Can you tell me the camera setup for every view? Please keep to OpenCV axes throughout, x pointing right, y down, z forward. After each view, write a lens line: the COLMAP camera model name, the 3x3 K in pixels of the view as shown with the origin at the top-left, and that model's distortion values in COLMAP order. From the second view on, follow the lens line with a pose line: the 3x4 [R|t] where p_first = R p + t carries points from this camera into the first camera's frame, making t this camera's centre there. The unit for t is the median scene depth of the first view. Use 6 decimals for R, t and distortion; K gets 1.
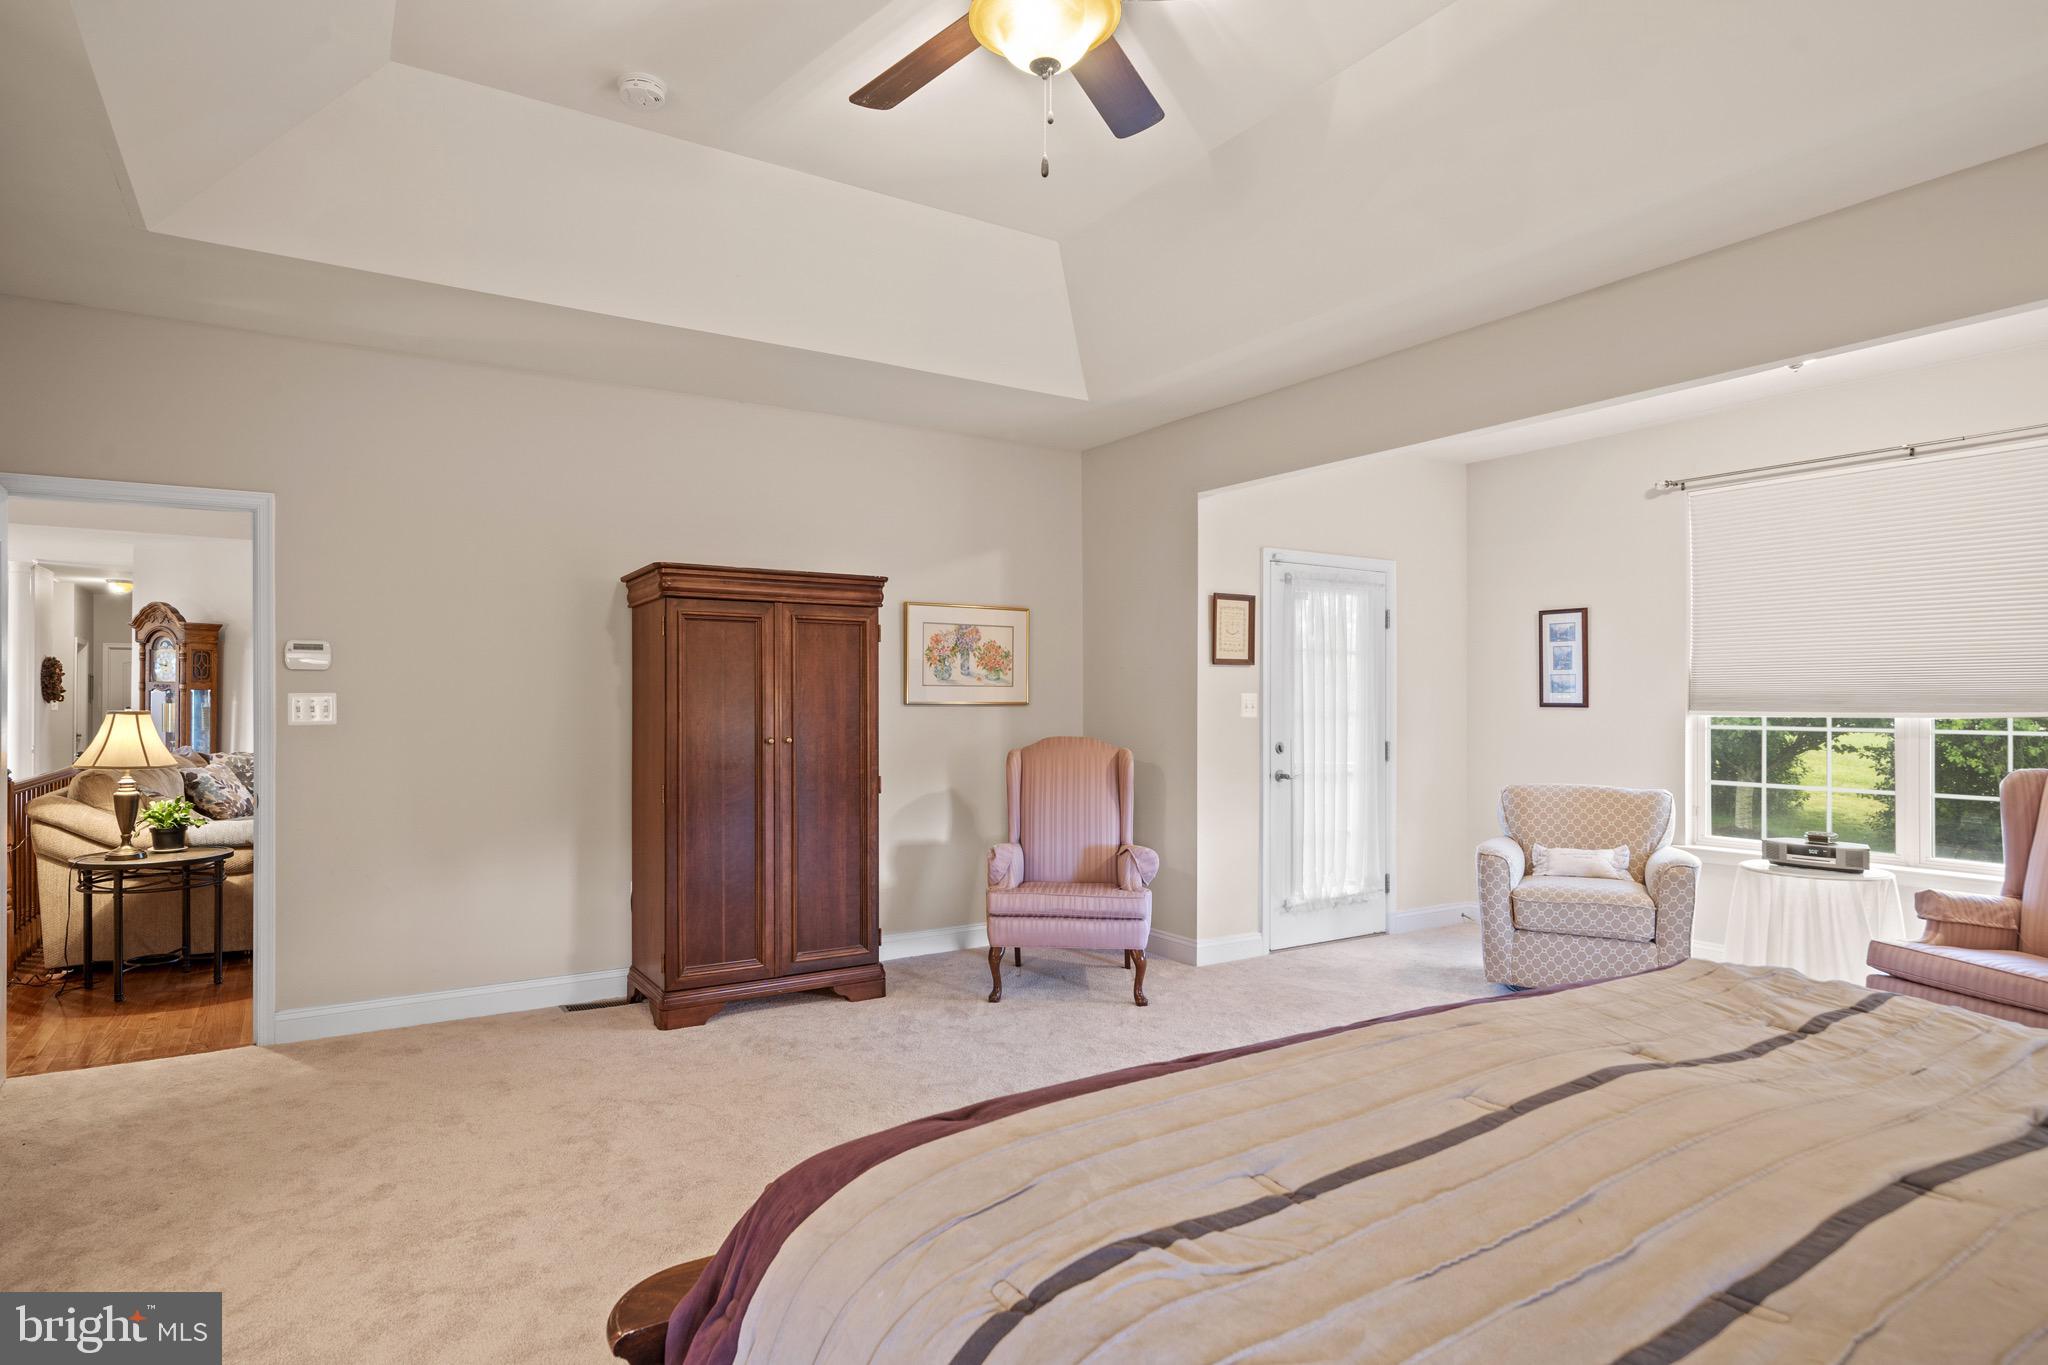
lens RADIAL K [[1110.2, 0, 1024.0], [0, 1110.2, 682.5], [0, 0, 1]] dist [0.000426, -0.000003]
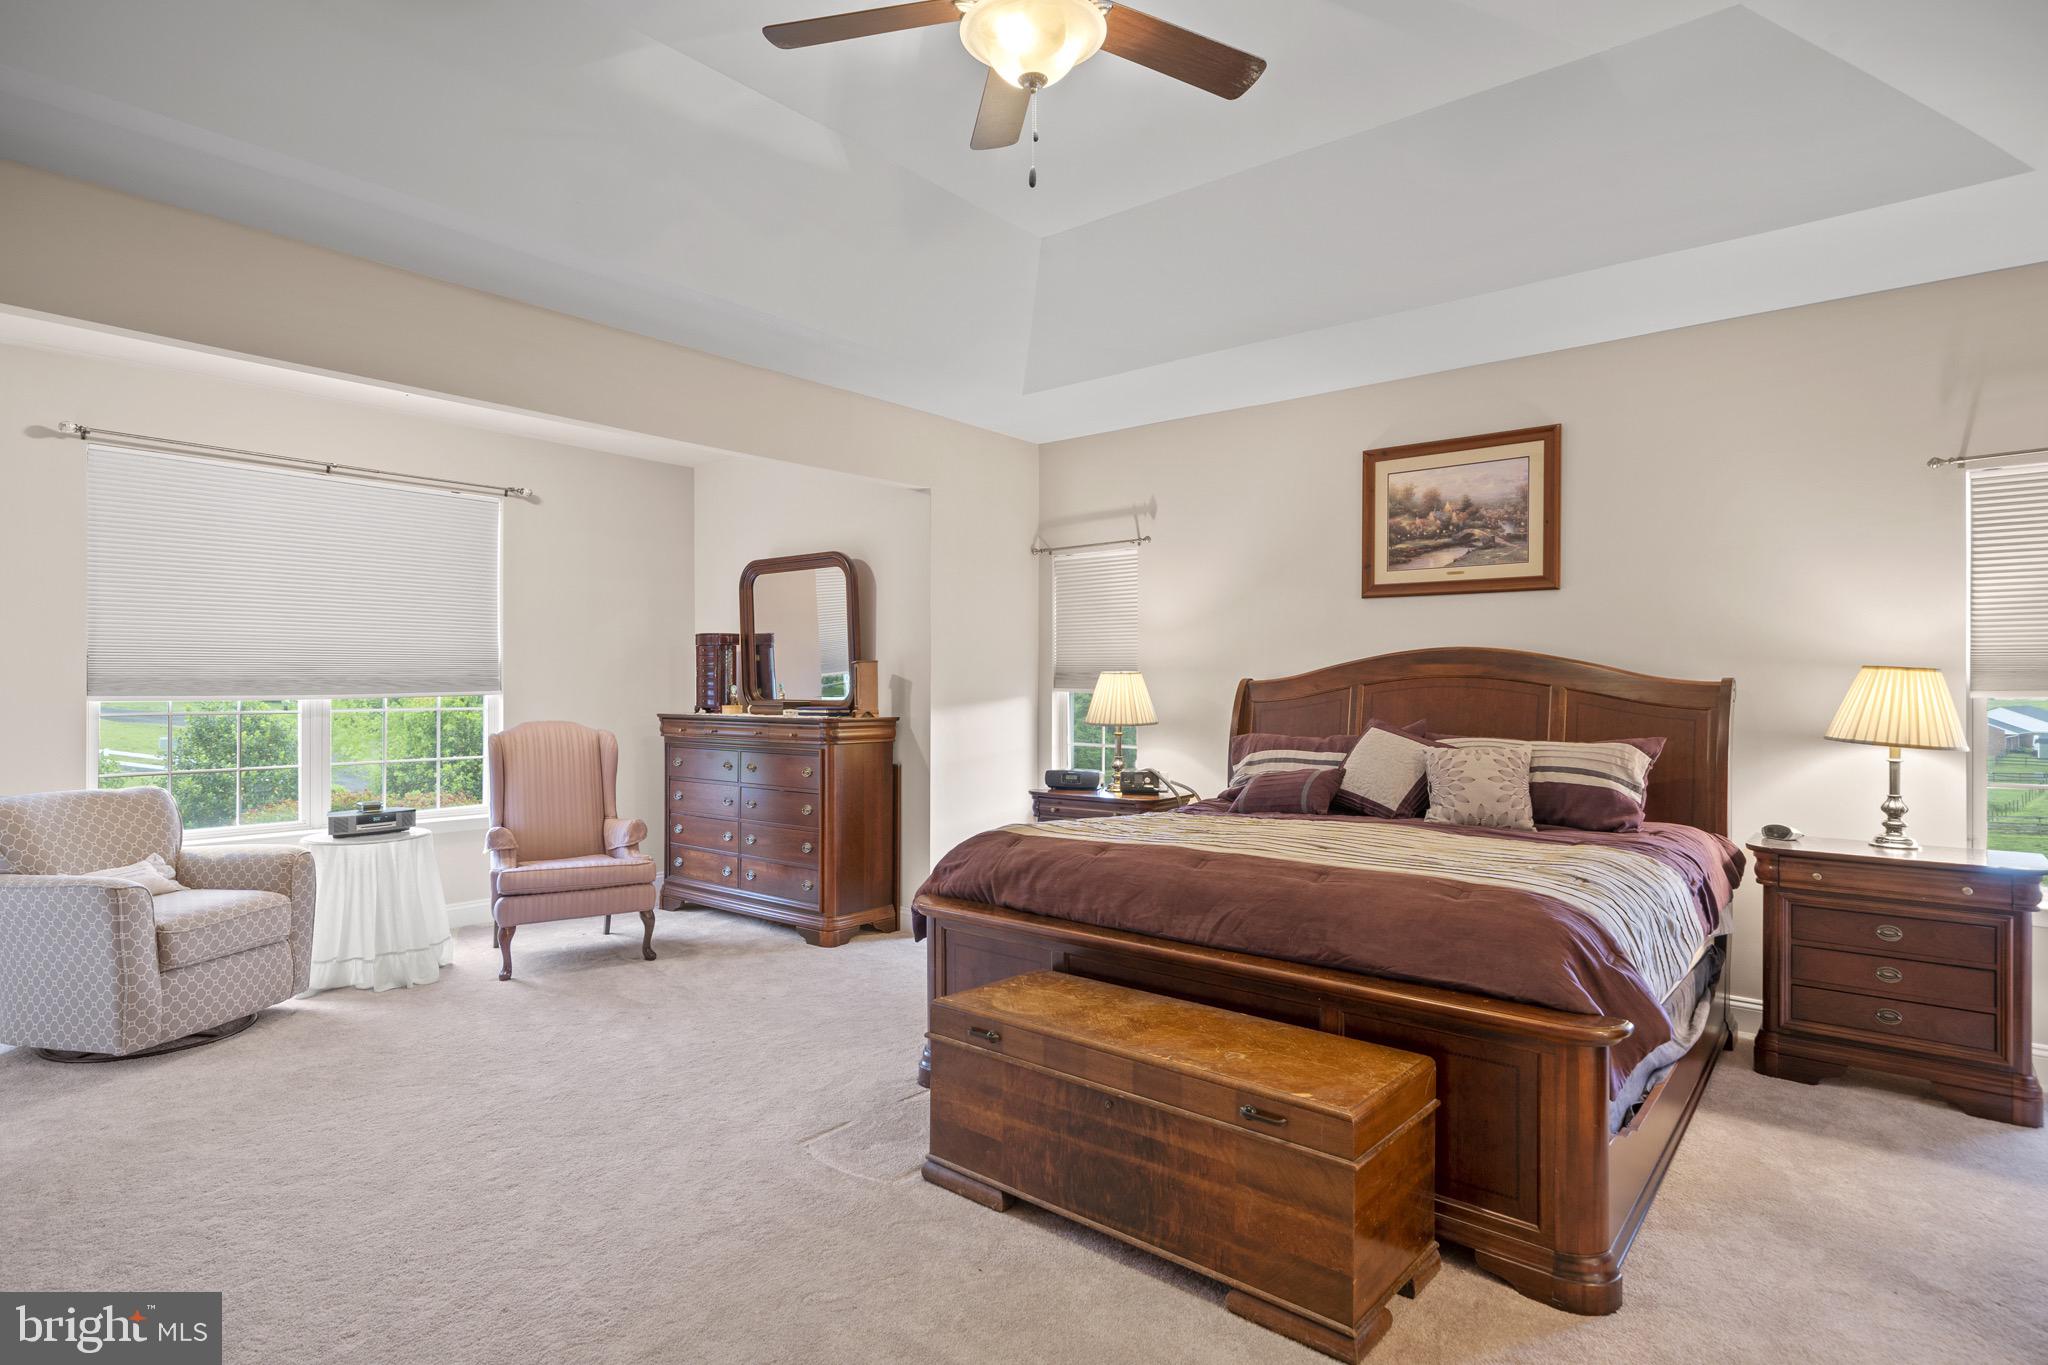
lens RADIAL K [[1042.7, 0, 1024.0], [0, 1042.7, 682.5], [0, 0, 1]] dist [-0.000428, -0.000084]
pose [[-0.305922, 0.002361, 0.952054, -0.460059], [-0.012556, 0.999900, -0.006514, 0.012093], [-0.951974, -0.013947, -0.305861, 0.651316]]
